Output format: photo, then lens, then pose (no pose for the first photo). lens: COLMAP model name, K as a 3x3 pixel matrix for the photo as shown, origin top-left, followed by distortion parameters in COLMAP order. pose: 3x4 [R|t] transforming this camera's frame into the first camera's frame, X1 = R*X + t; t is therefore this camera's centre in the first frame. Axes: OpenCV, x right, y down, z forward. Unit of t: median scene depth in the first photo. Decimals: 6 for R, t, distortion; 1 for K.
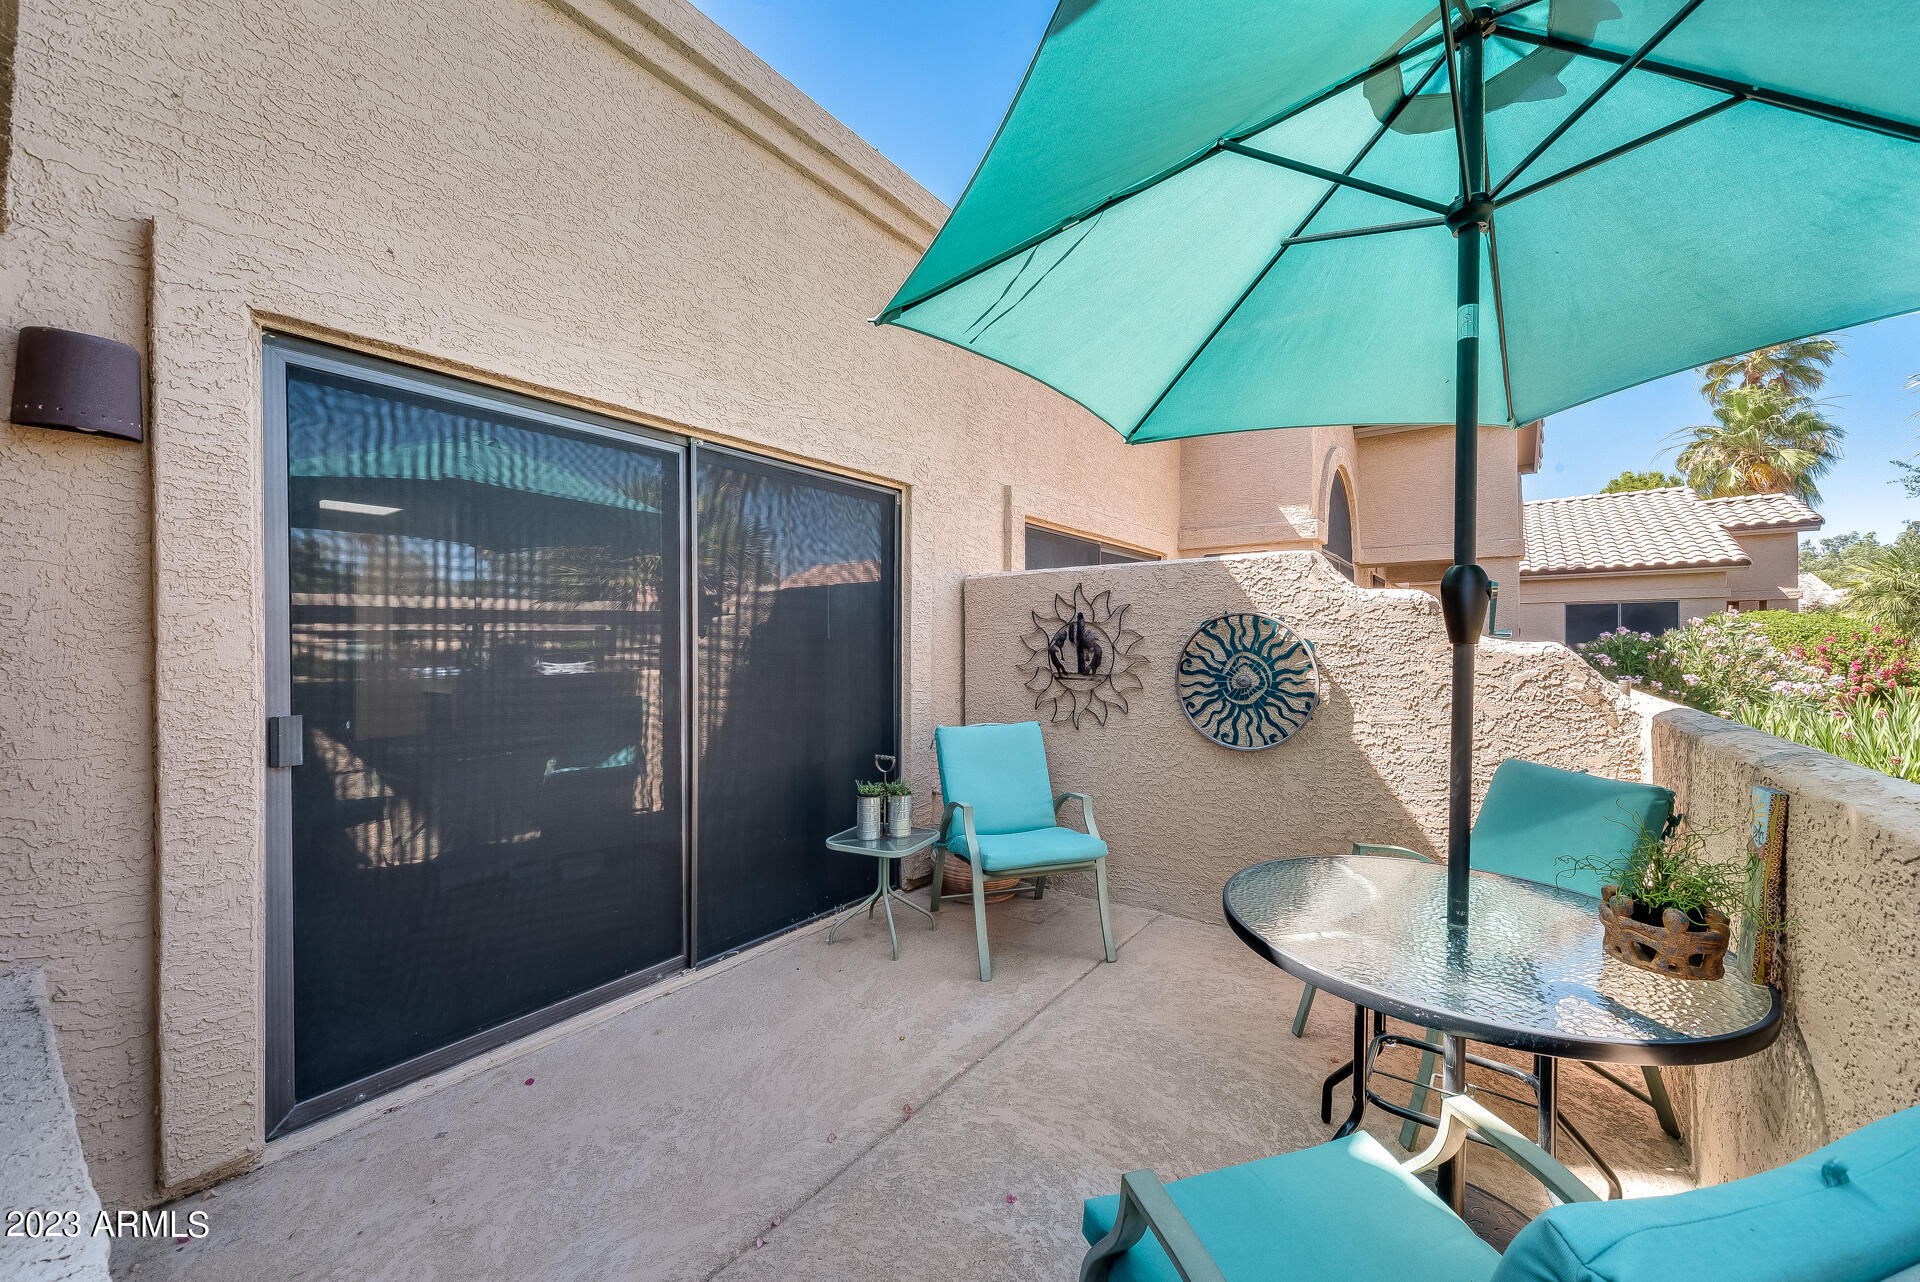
lens RADIAL K [[737.0, 0, 957.7], [0, 737.0, 642.4], [0, 0, 1]] dist [0.001504, 0.000049]
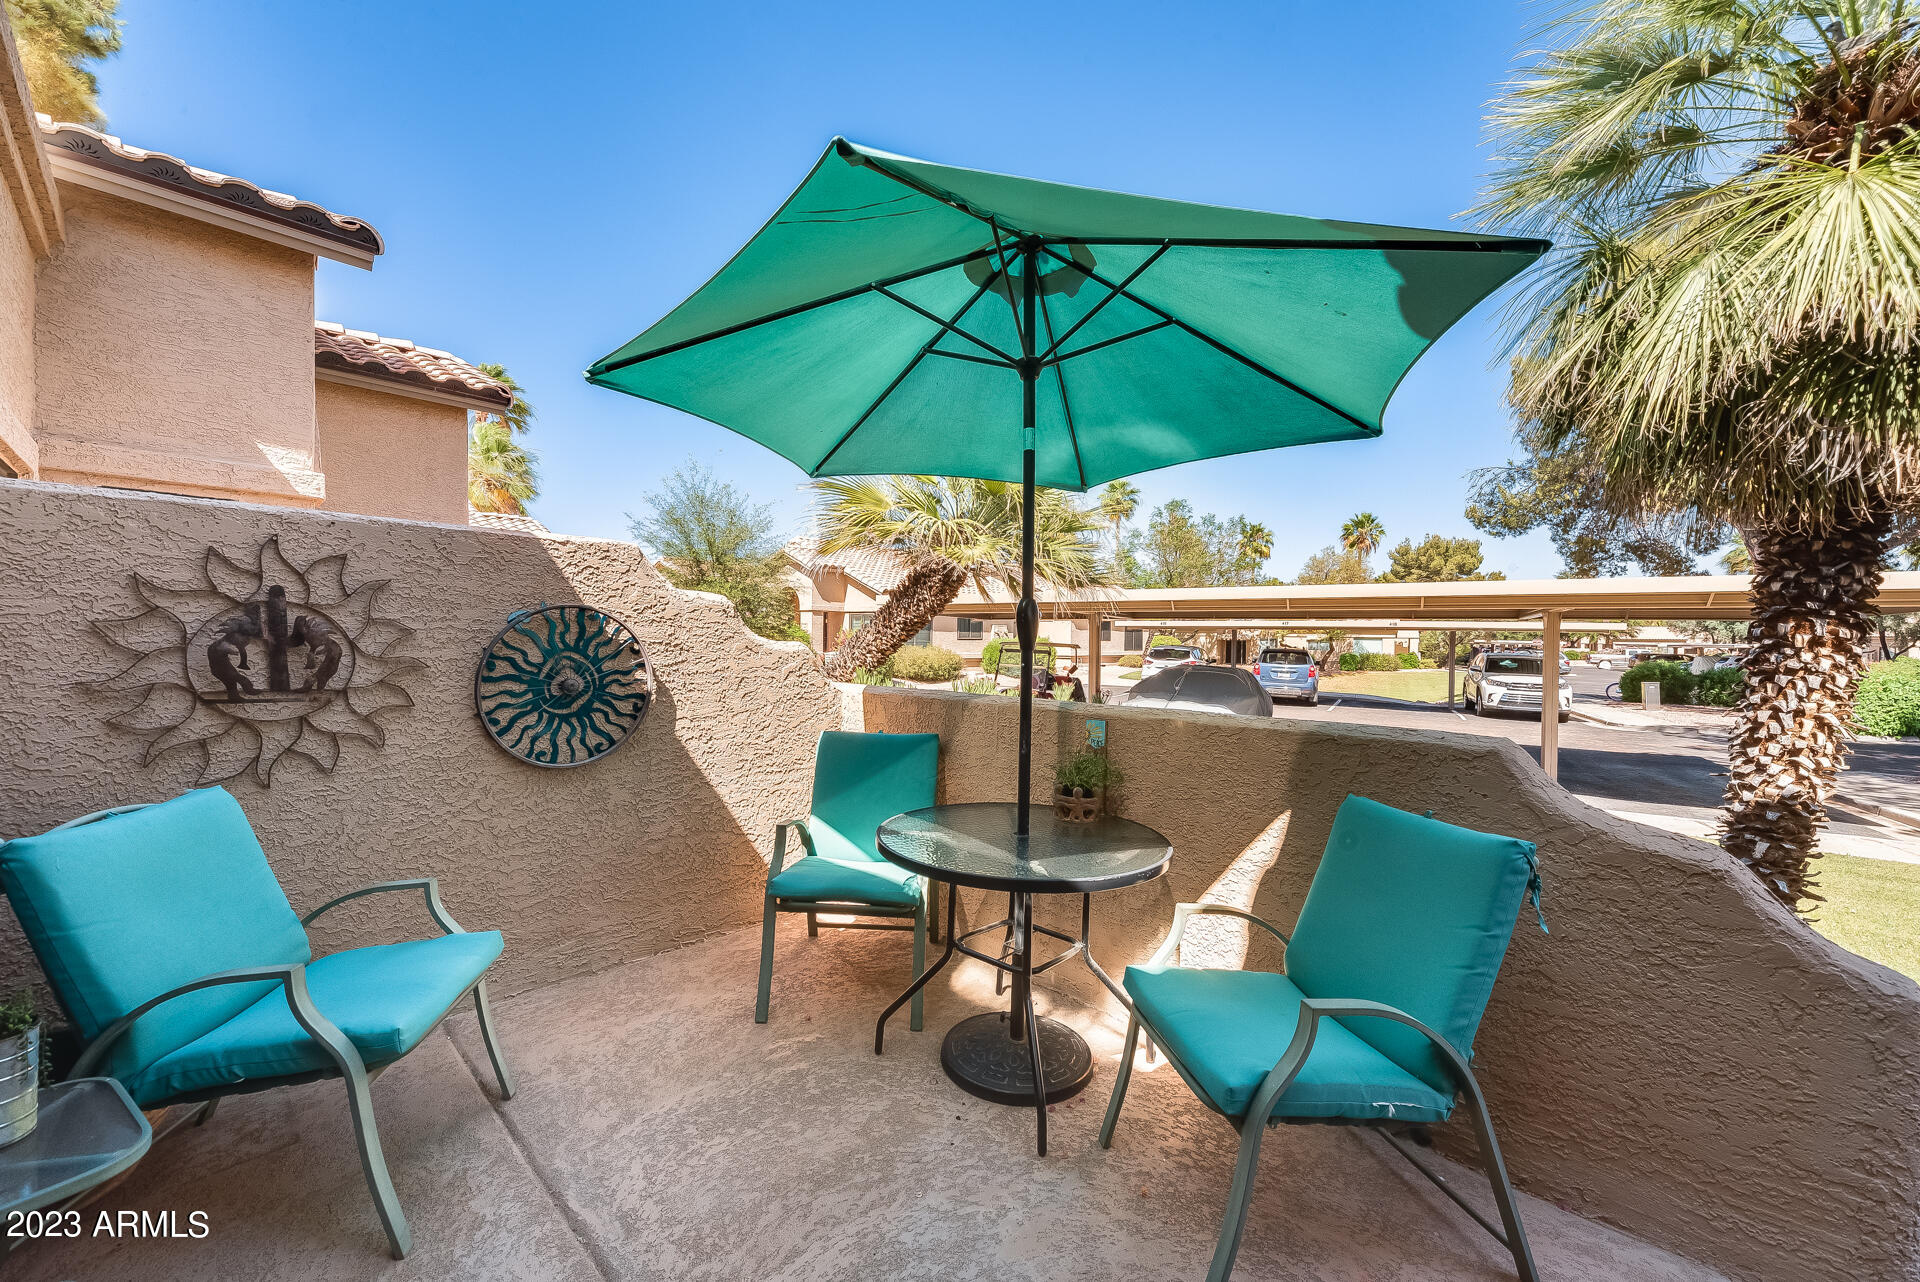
lens RADIAL K [[737.0, 0, 950.0], [0, 737.0, 642.4], [0, 0, 1]] dist [0.001504, 0.000049]
pose [[0.121448, -0.004482, 0.992588, -0.377849], [-0.017945, 0.999816, 0.006710, -0.010201], [-0.992436, -0.018627, 0.121345, 0.441481]]
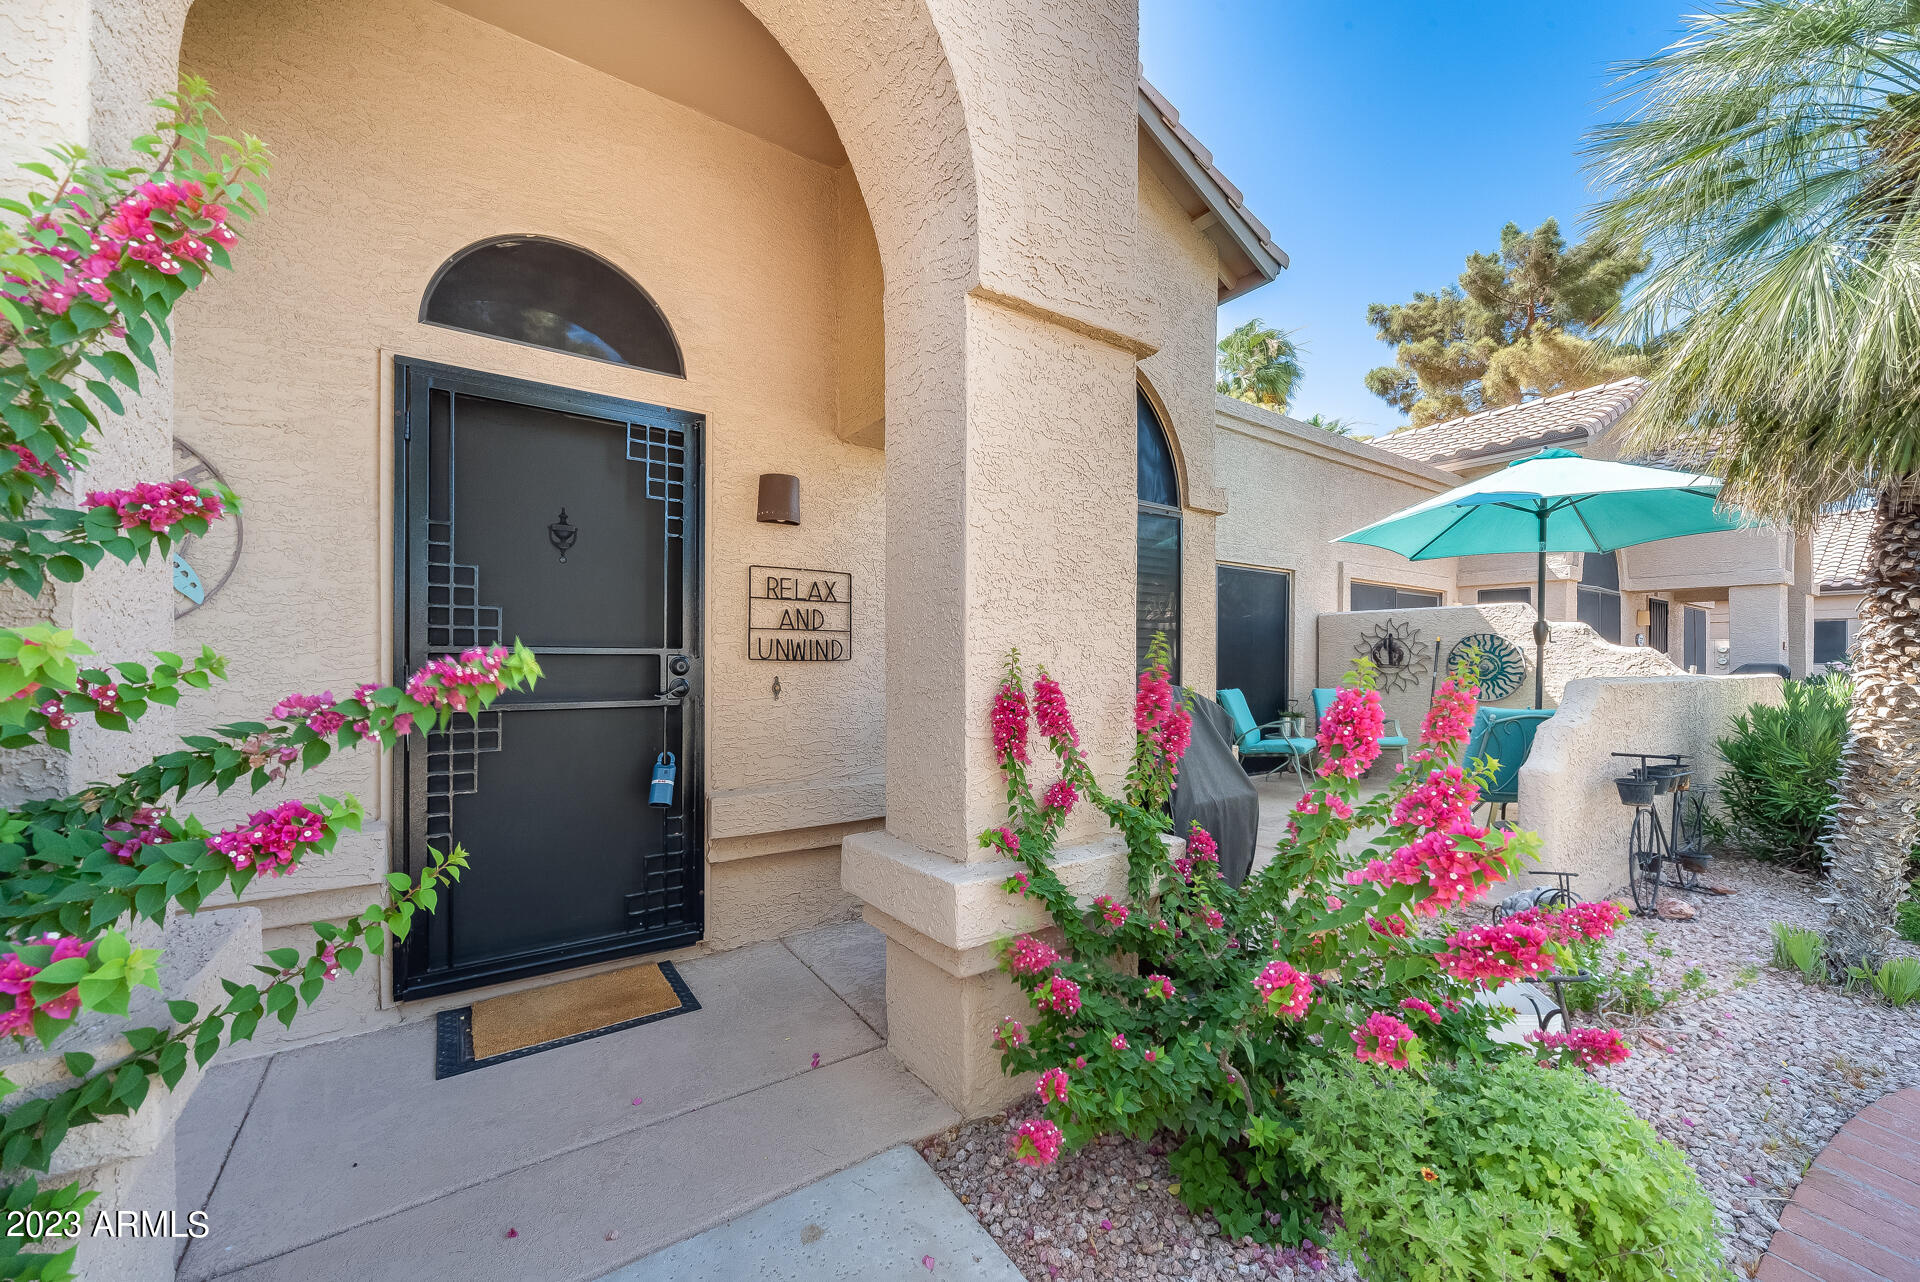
lens RADIAL K [[730.1, 0, 950.8], [0, 730.1, 654.3], [0, 0, 1]] dist [-0.000027, 0.000073]
pose [[0.942820, 0.004743, -0.333269, -0.312326], [-0.006530, 0.999970, -0.004242, 0.033372], [0.333239, 0.006176, 0.942822, -1.317509]]
